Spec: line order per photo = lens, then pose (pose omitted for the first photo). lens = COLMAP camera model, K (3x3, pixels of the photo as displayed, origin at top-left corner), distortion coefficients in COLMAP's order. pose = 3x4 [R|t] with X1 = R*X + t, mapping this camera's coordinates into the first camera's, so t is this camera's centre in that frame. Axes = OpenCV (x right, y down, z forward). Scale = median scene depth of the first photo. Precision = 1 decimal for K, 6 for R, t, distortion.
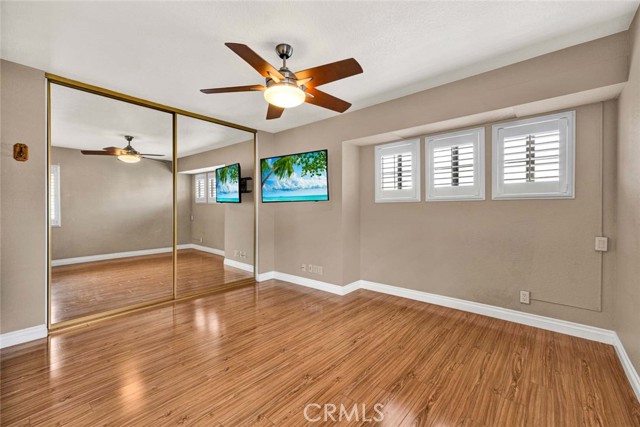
lens RADIAL K [[261.7, 0, 319.1], [0, 261.7, 207.4], [0, 0, 1]] dist [-0.000357, -0.000094]
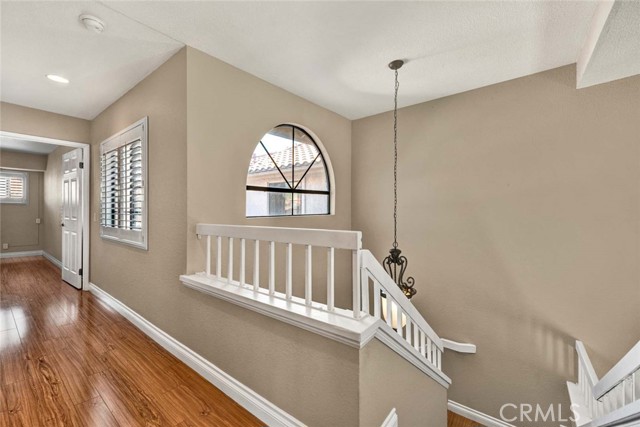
lens RADIAL K [[261.7, 0, 319.1], [0, 261.7, 207.4], [0, 0, 1]] dist [-0.000357, -0.000094]
pose [[-0.063870, 0.002548, 0.997955, -1.955311], [0.002389, 0.999994, -0.002400, 0.006633], [-0.997955, 0.002231, -0.063876, -1.866770]]
